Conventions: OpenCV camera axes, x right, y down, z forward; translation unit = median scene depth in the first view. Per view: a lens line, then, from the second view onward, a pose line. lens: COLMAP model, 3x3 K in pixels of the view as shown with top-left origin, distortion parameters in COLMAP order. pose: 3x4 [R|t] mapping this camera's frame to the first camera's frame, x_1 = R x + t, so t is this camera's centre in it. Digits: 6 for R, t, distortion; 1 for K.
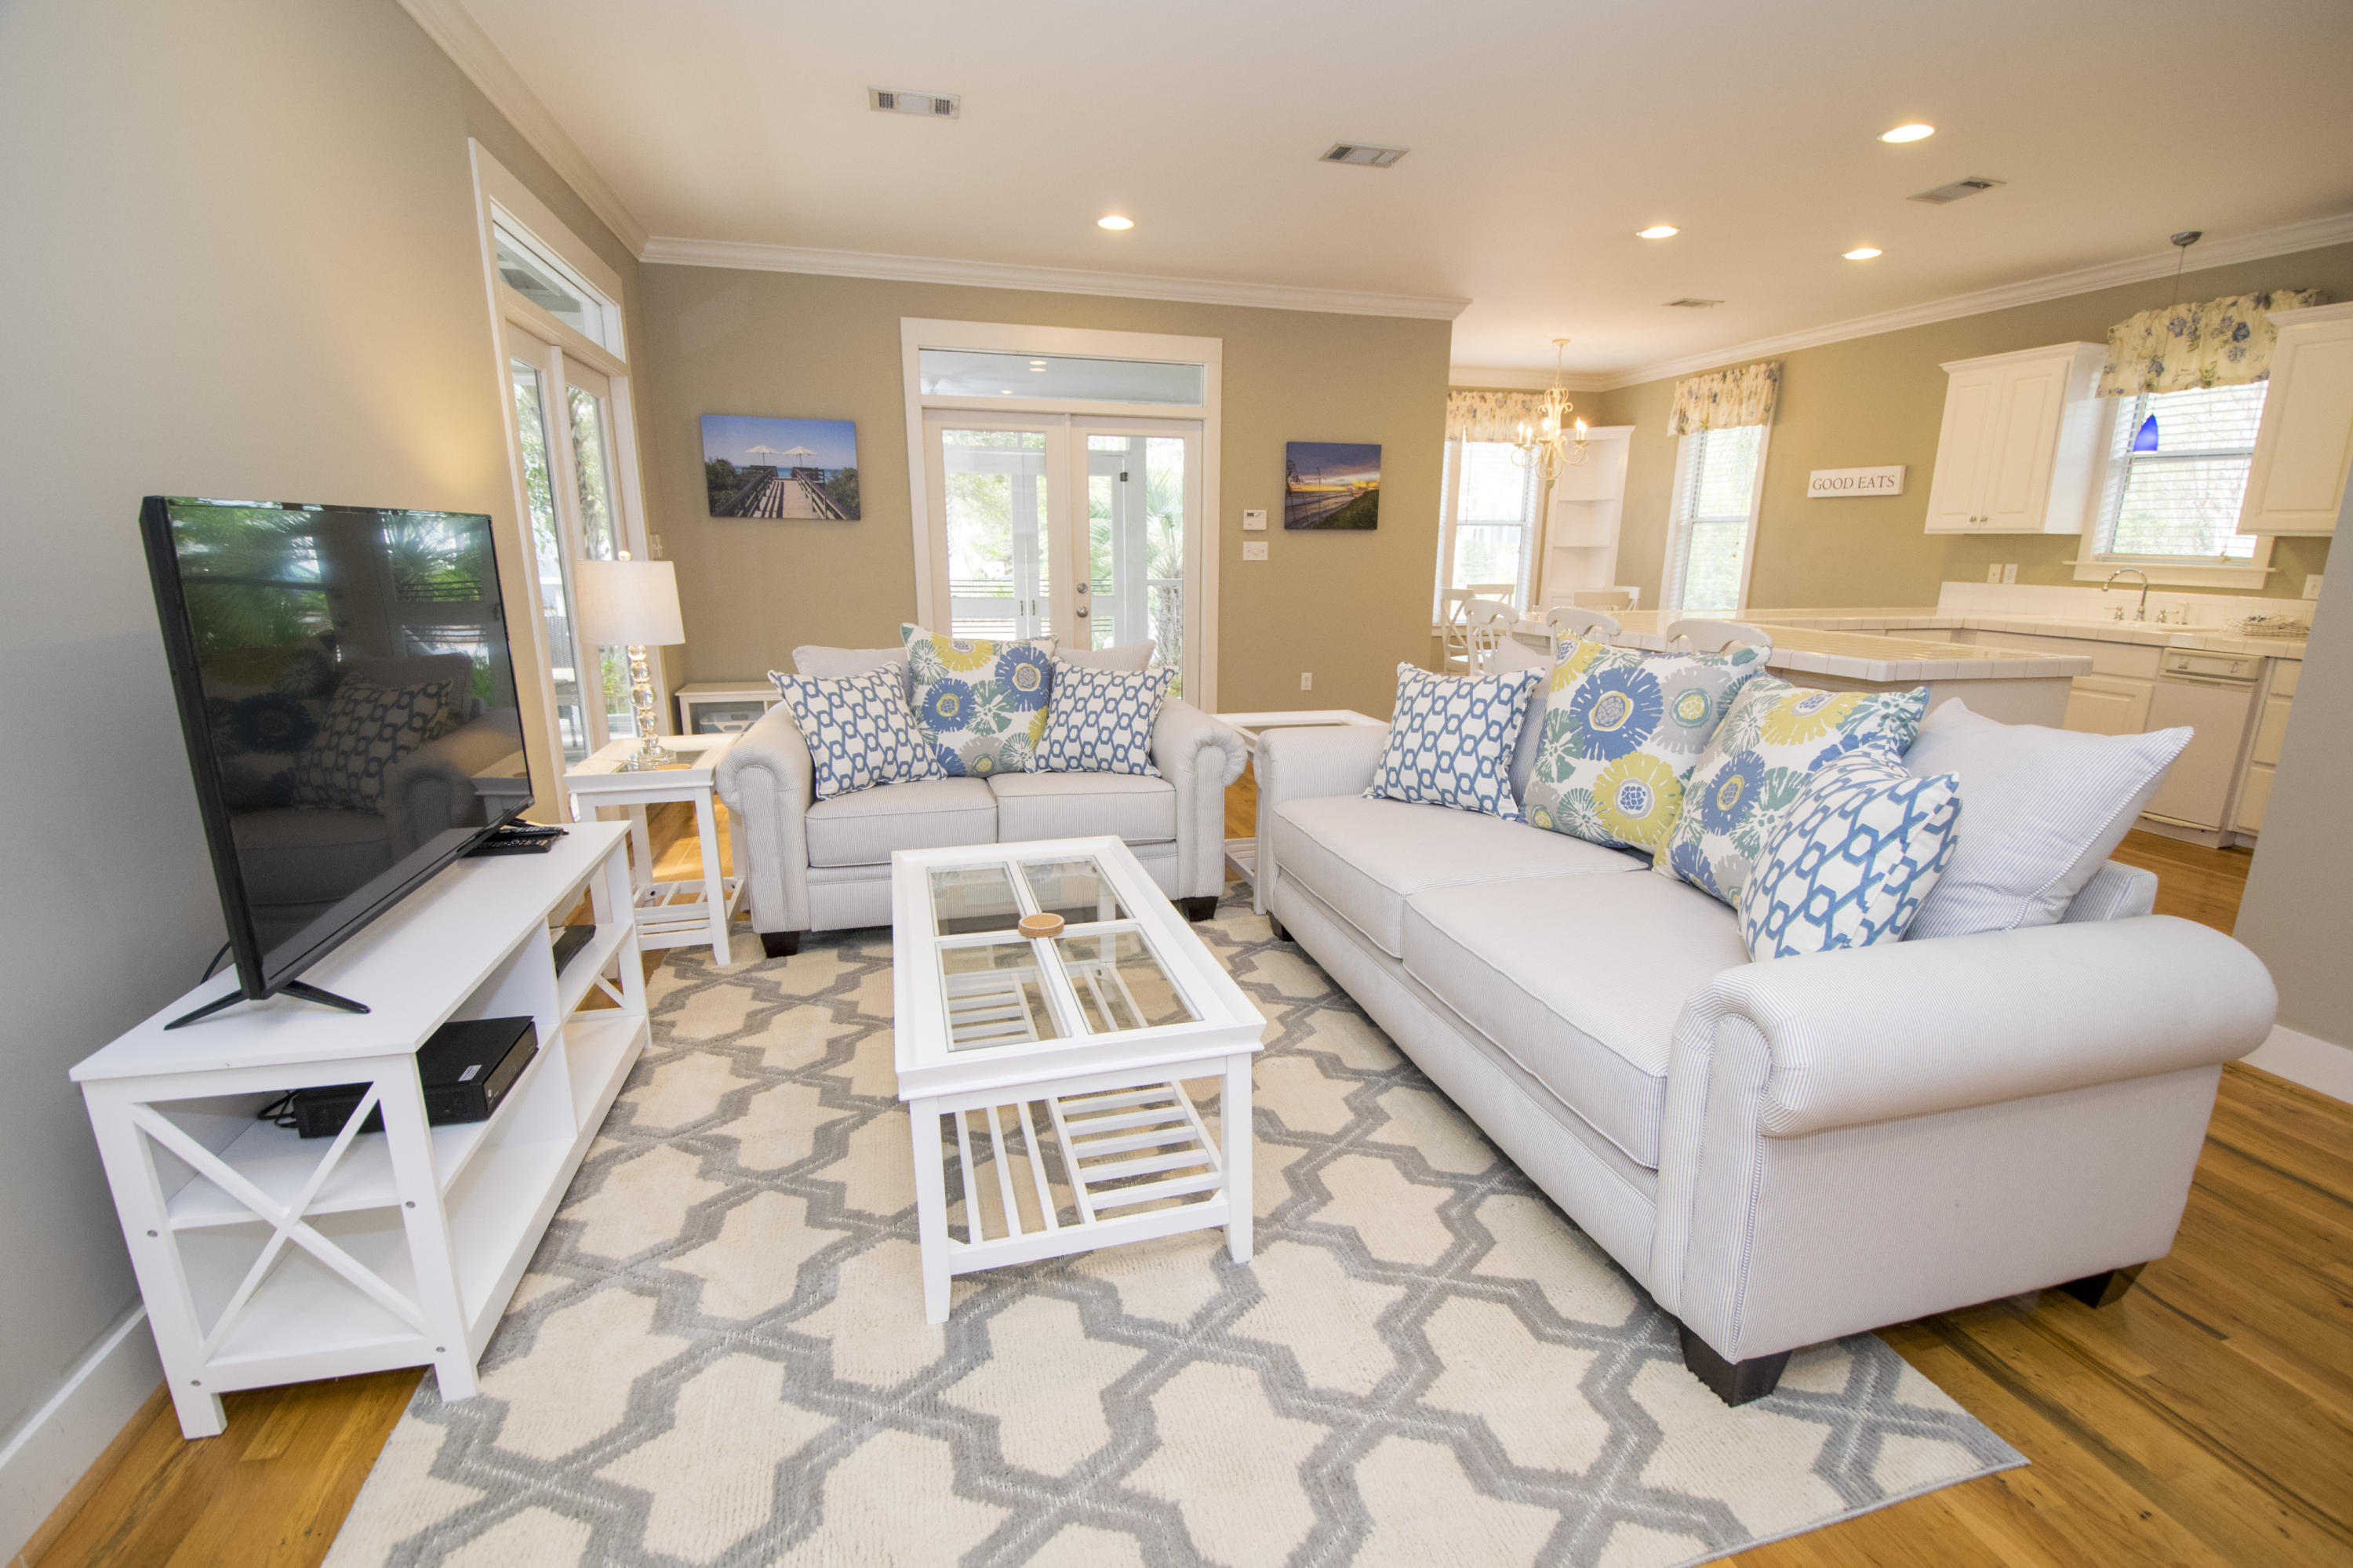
lens RADIAL K [[1034.4, 0, 1201.9], [0, 1034.4, 802.6], [0, 0, 1]] dist [0.028846, -0.024803]
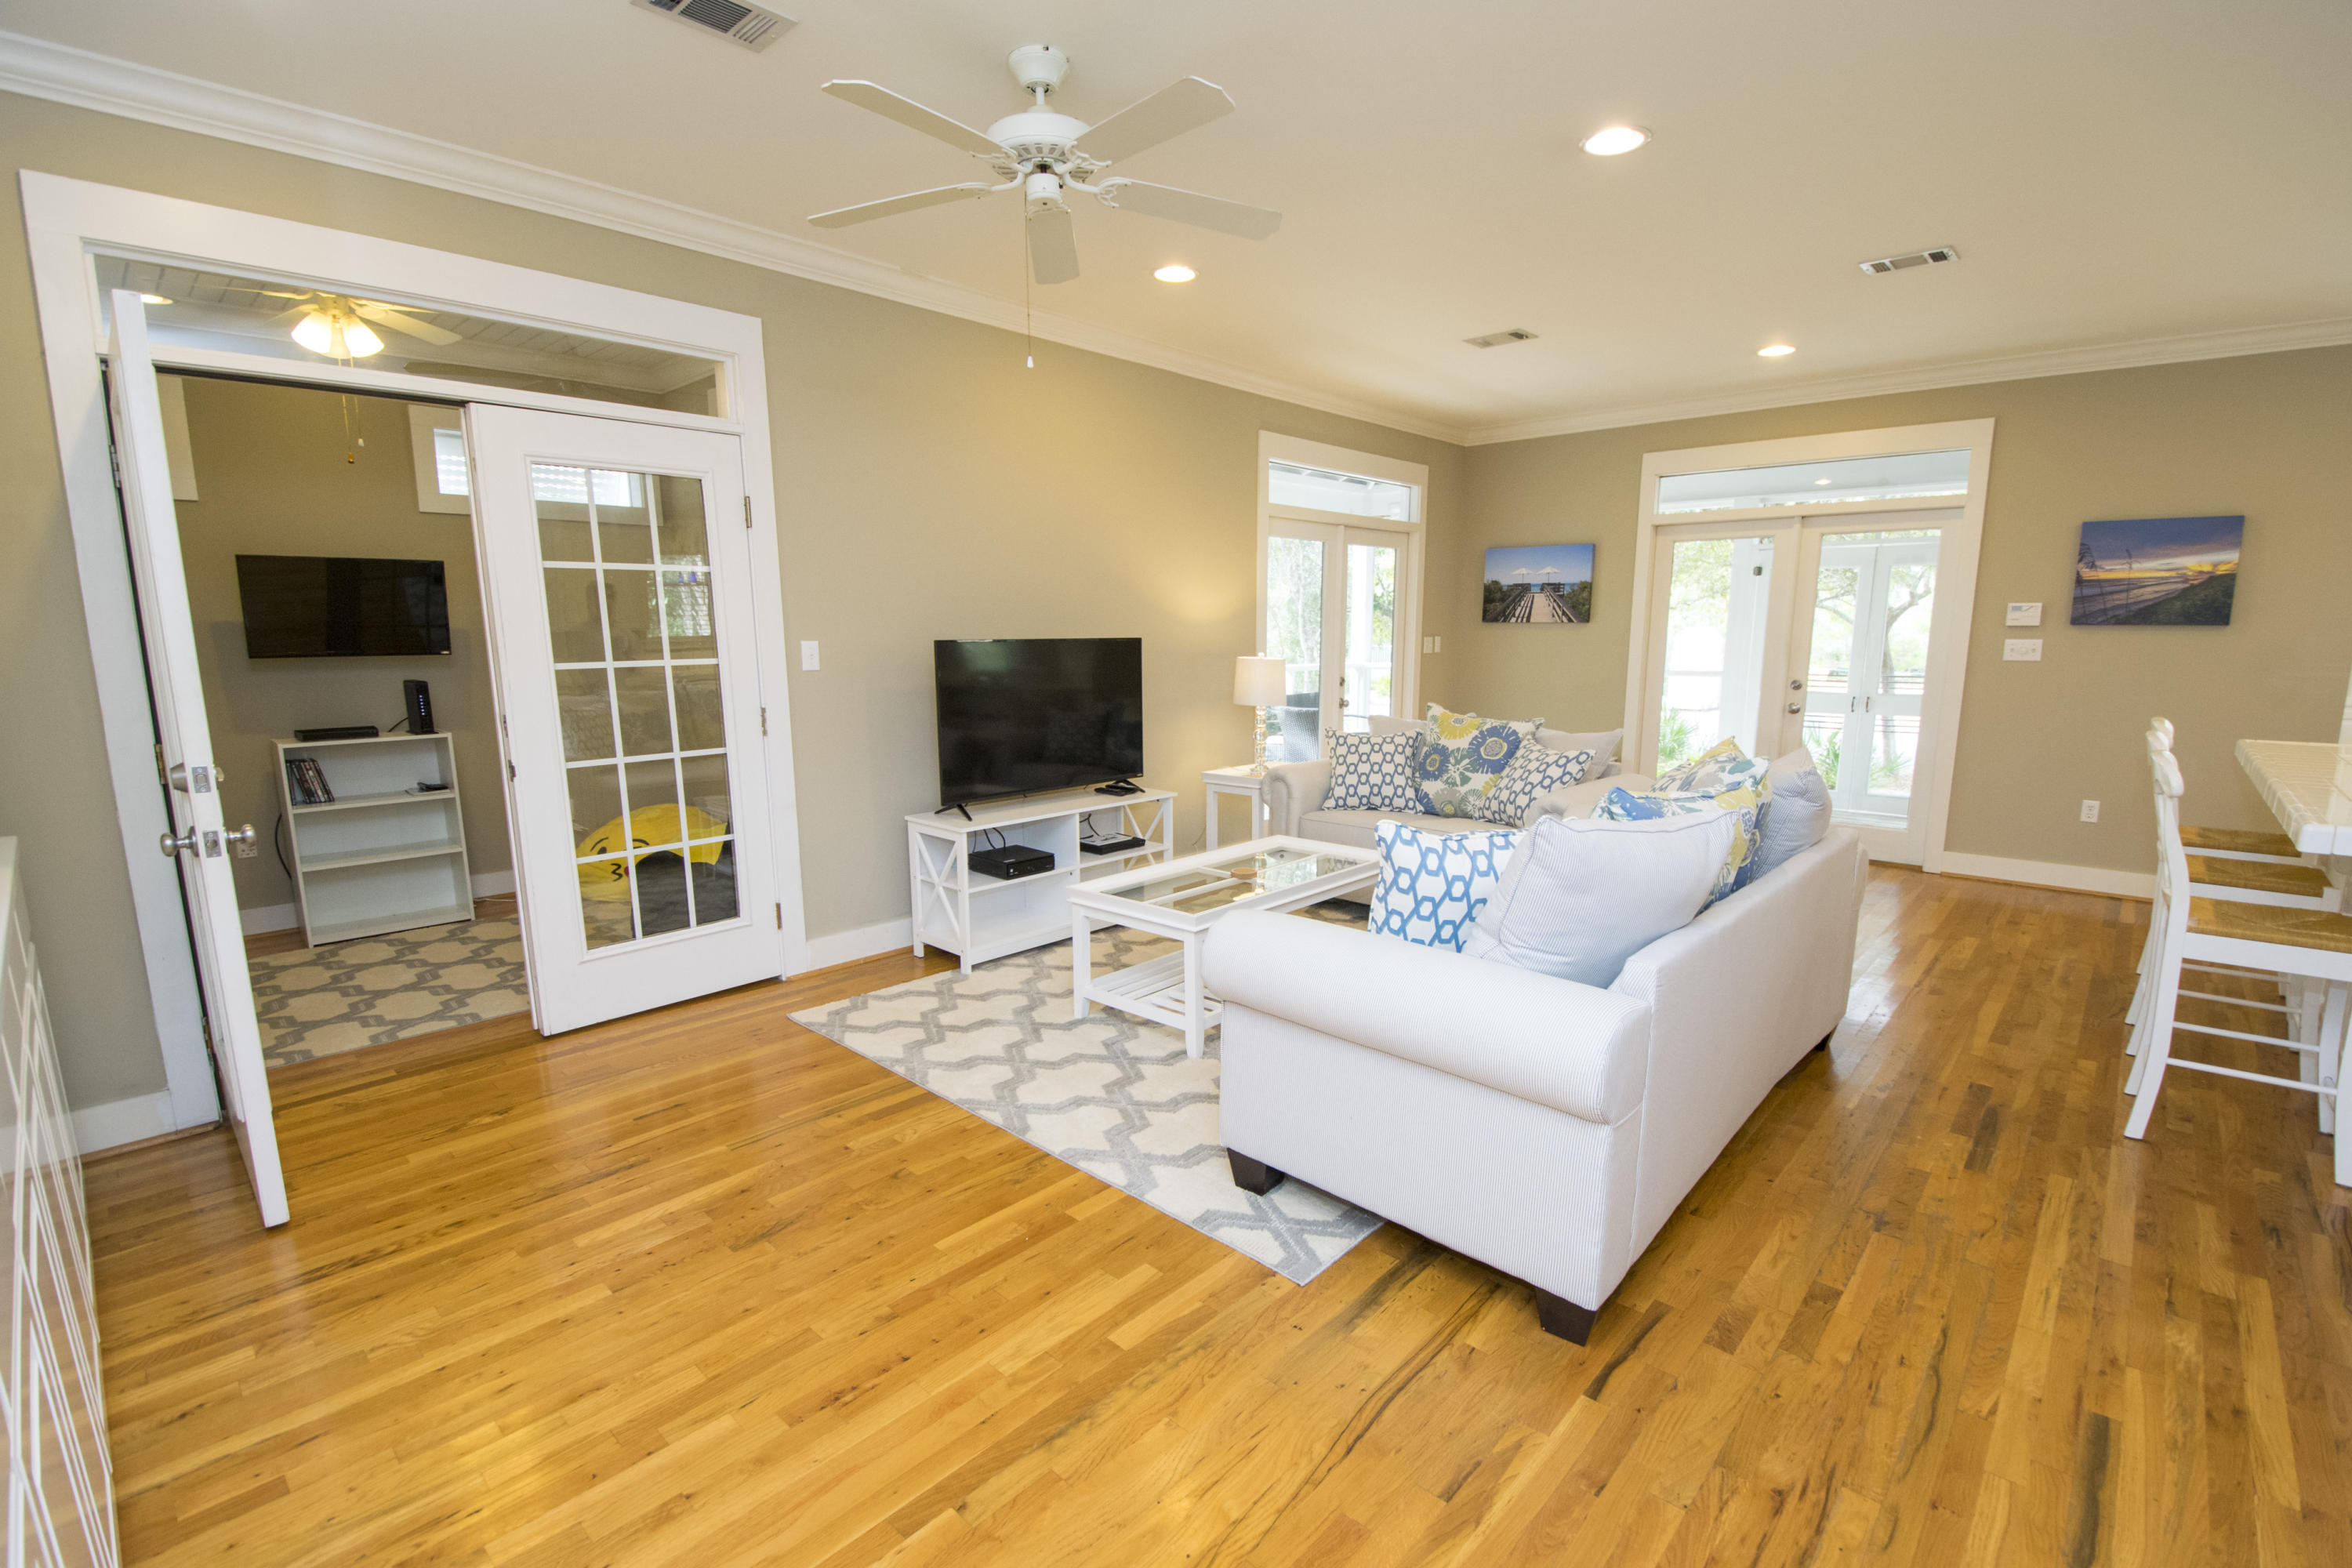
lens RADIAL K [[1033.9, 0, 1201.3], [0, 1033.9, 802.6], [0, 0, 1]] dist [0.028846, -0.024803]
pose [[0.548715, 0.132753, -0.825402, 0.462499], [-0.197254, 0.979995, 0.026485, -0.010563], [0.812405, 0.148281, 0.563924, -0.015088]]
